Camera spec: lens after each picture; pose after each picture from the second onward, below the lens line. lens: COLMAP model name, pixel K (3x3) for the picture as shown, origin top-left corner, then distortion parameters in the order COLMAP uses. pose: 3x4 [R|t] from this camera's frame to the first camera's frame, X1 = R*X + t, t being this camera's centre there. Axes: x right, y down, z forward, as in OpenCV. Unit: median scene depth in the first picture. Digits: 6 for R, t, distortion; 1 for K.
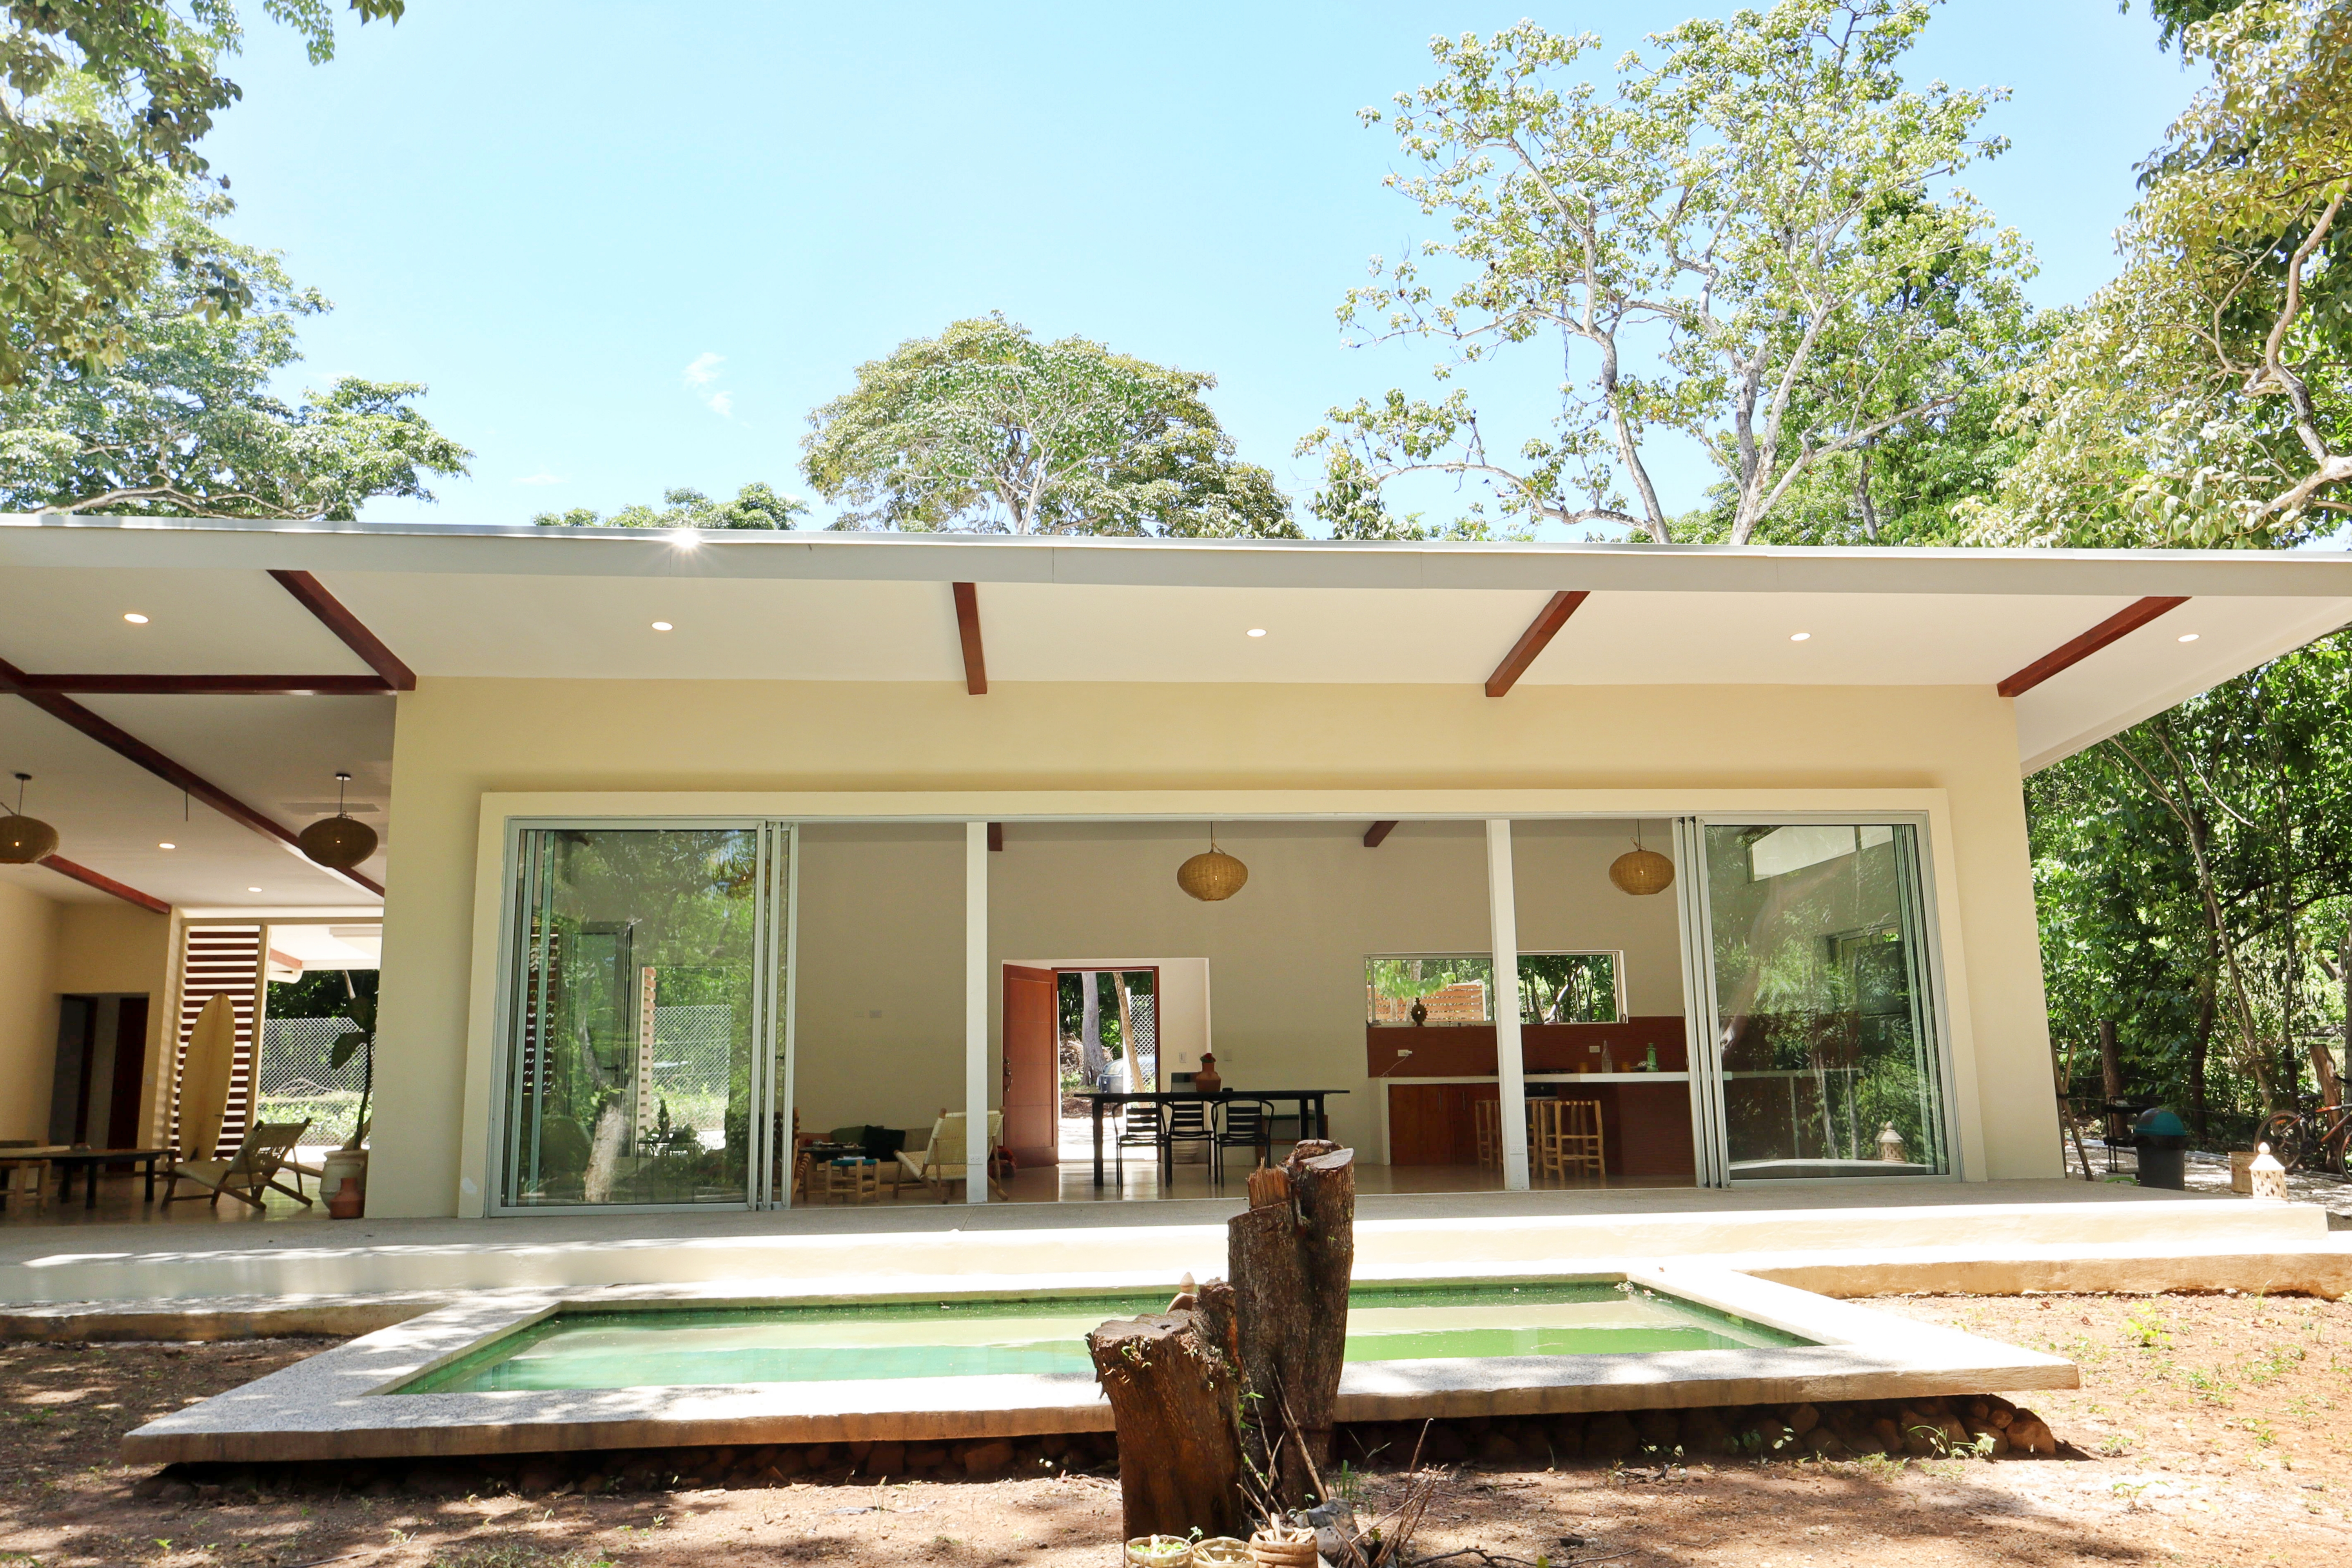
lens RADIAL K [[1651.7, 0, 1176.0], [0, 1651.7, 792.8], [0, 0, 1]] dist [-0.000470, -0.004917]
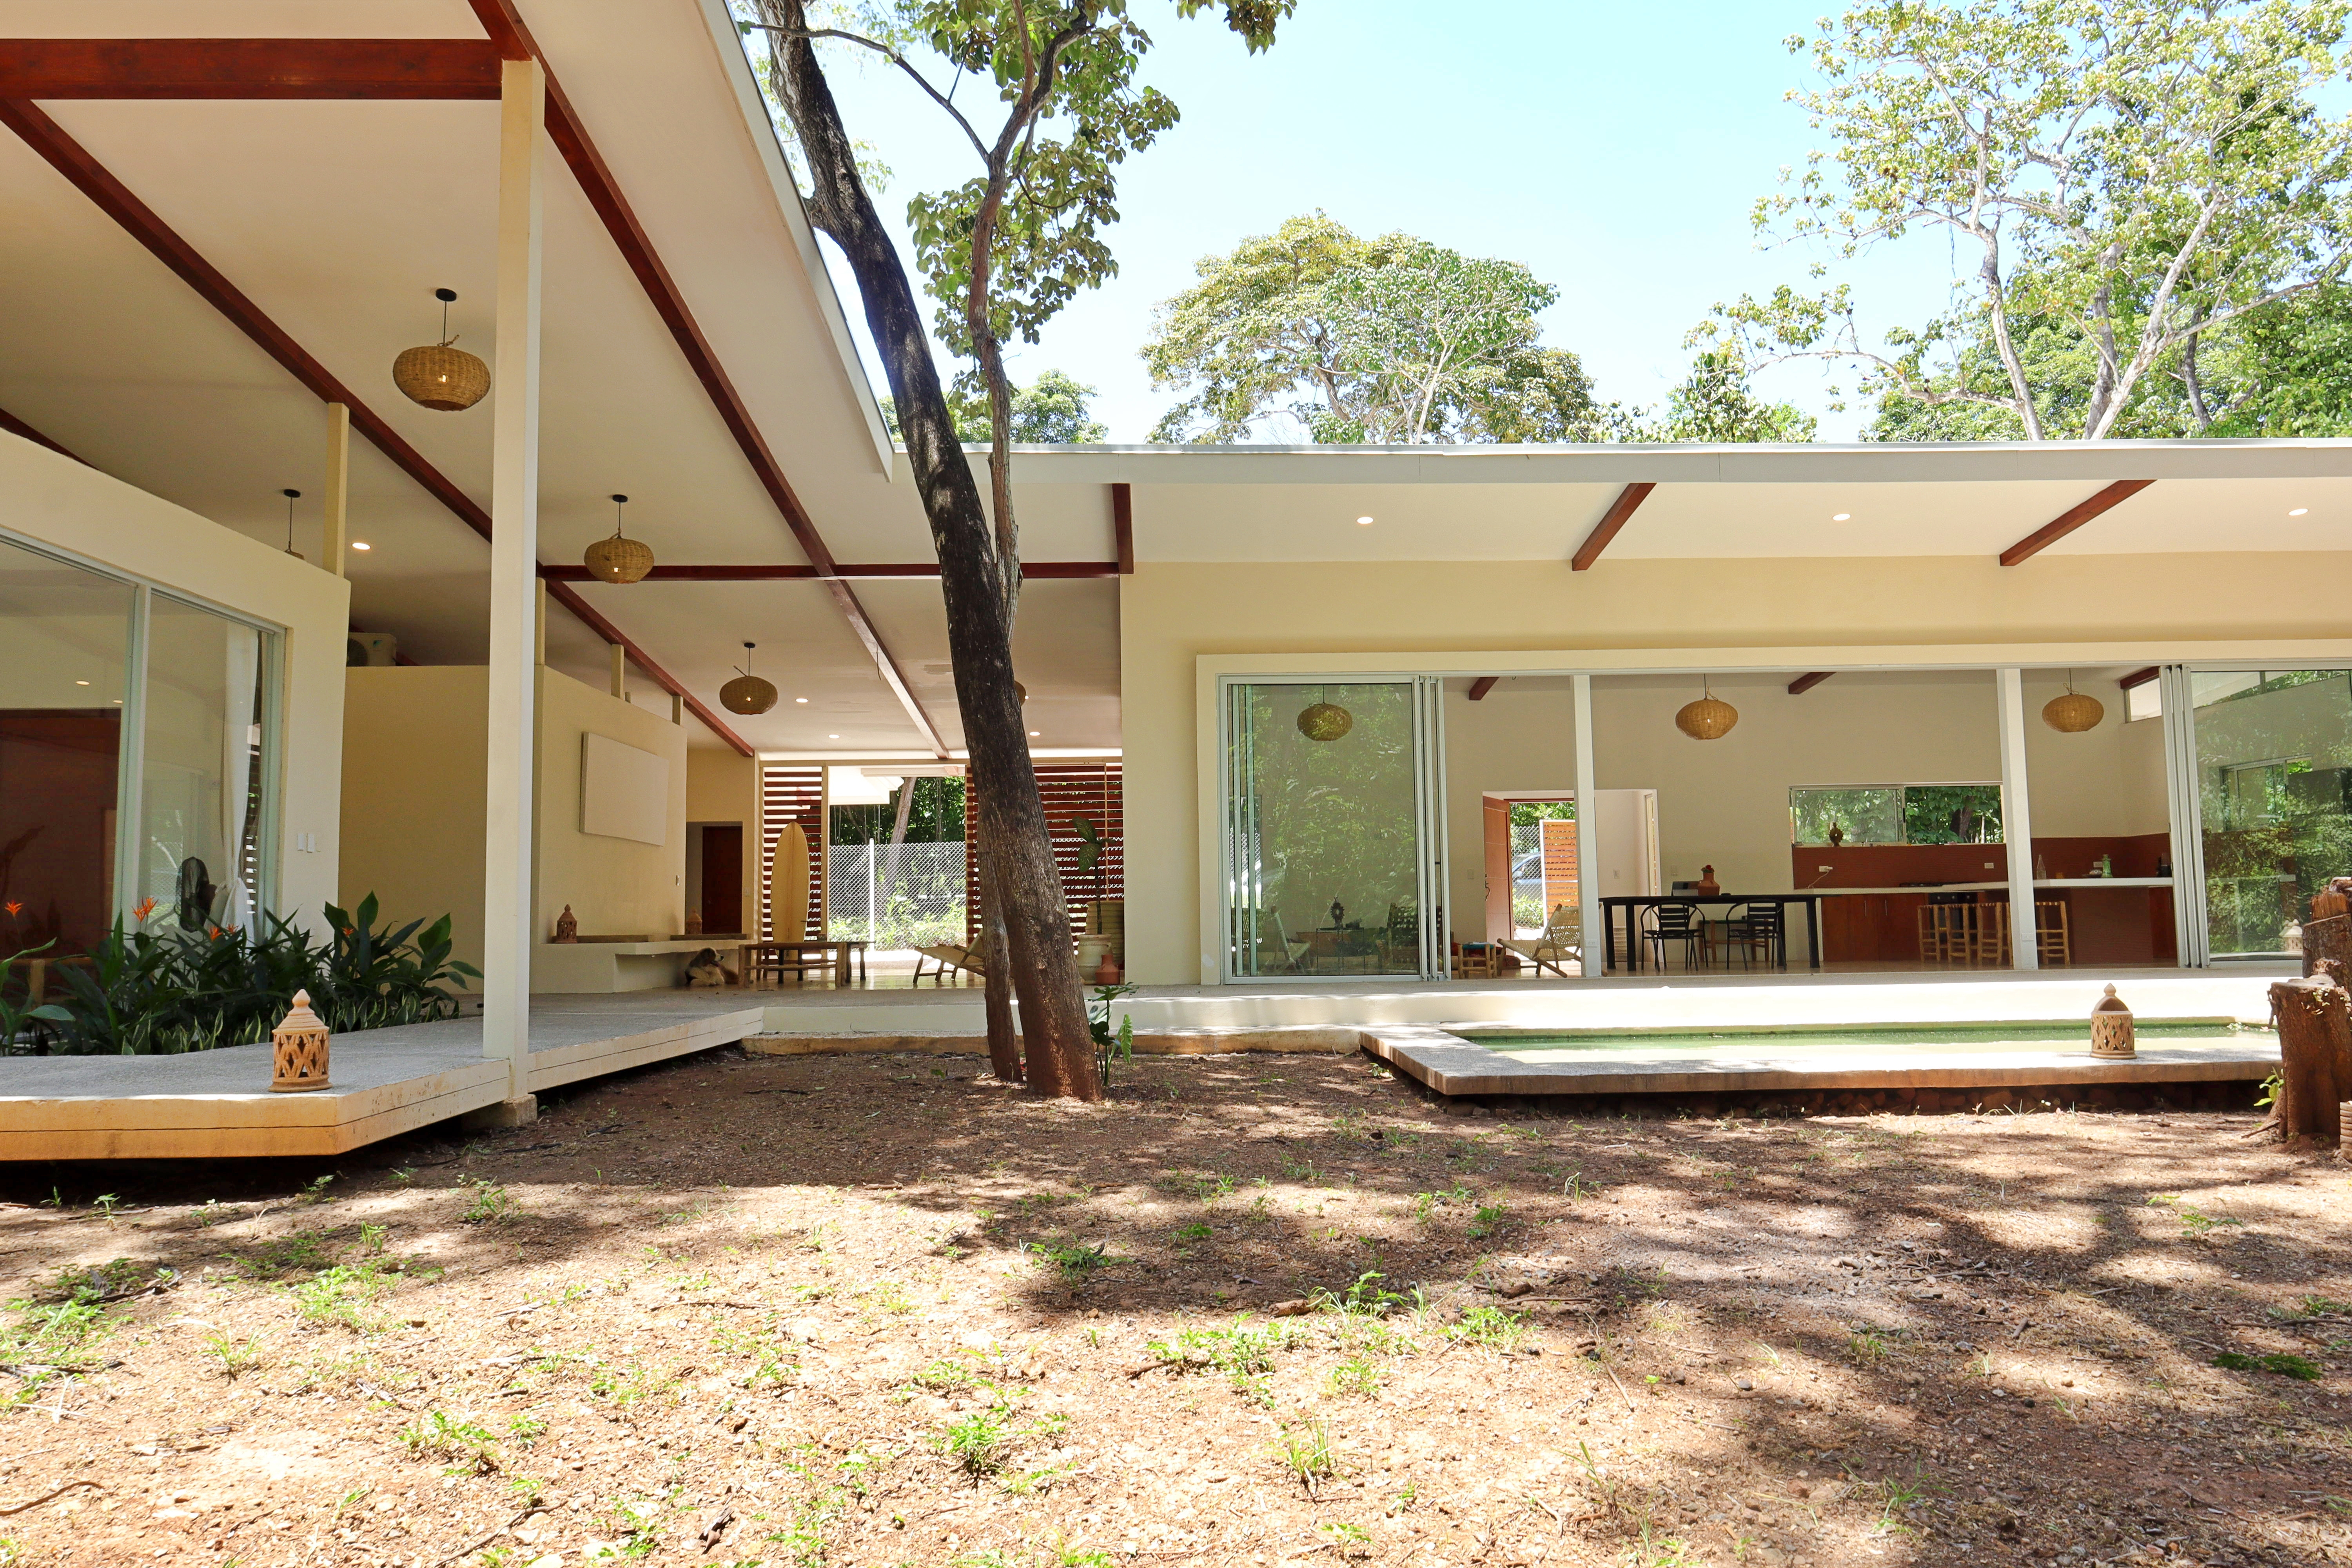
lens RADIAL K [[1572.7, 0, 1169.1], [0, 1572.7, 793.8], [0, 0, 1]] dist [0.000323, -0.005632]
pose [[0.997587, -0.003250, -0.069354, -0.225483], [0.009624, 0.995733, 0.091774, -0.003010], [0.068759, -0.092220, 0.993362, -0.128650]]
